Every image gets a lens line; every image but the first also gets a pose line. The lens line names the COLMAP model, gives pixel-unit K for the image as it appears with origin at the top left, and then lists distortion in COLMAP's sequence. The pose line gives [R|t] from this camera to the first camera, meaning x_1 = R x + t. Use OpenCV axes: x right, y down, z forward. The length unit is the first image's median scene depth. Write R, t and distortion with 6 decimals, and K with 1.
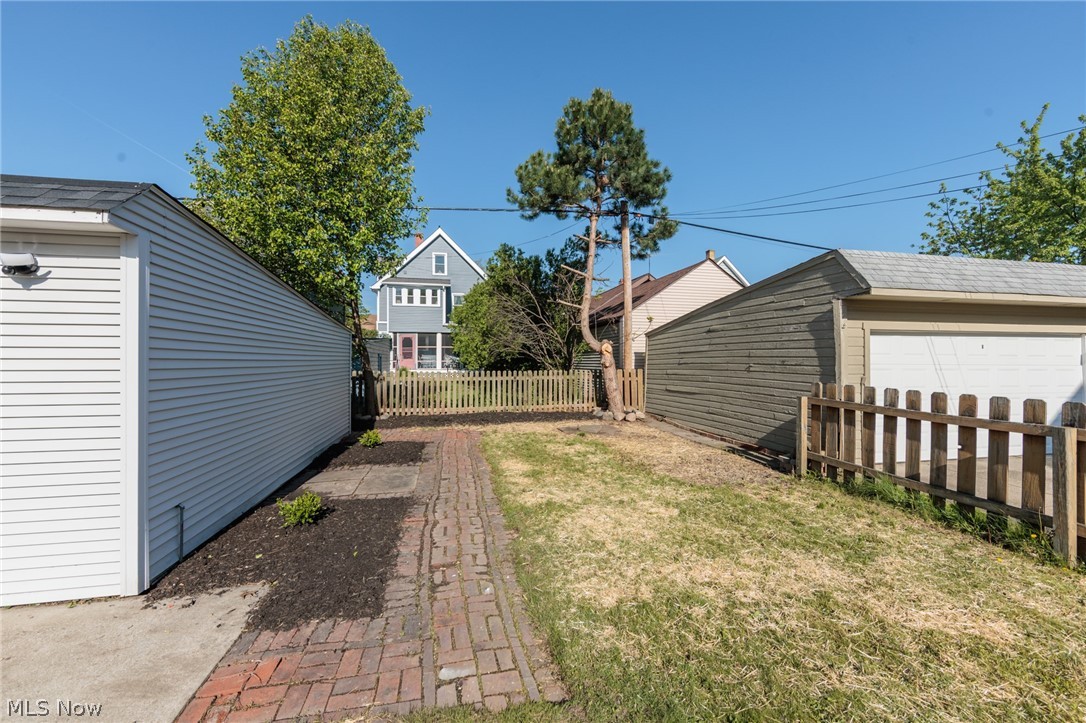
lens RADIAL K [[429.3, 0, 549.5], [0, 429.3, 359.0], [0, 0, 1]] dist [-0.002418, -0.000187]
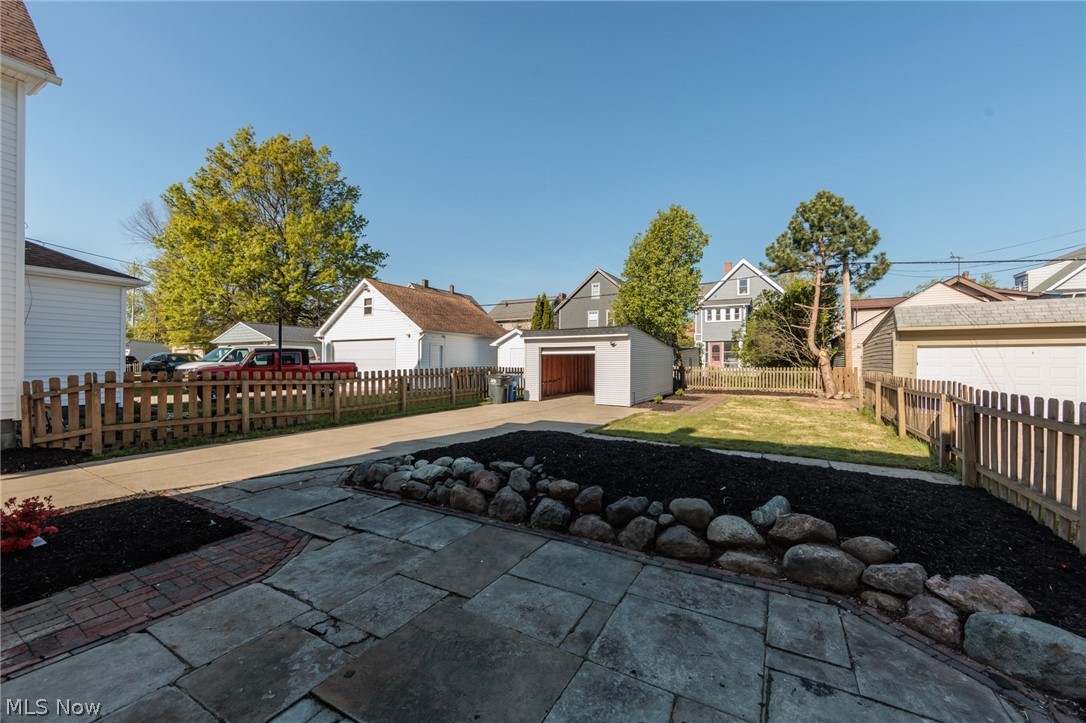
lens RADIAL K [[429.3, 0, 540.1], [0, 429.3, 363.3], [0, 0, 1]] dist [-0.002418, -0.000187]
pose [[0.731696, 0.004380, -0.681617, 0.444529], [-0.001094, 0.999986, 0.005251, 0.002620], [0.681630, -0.003096, 0.731690, -0.888912]]
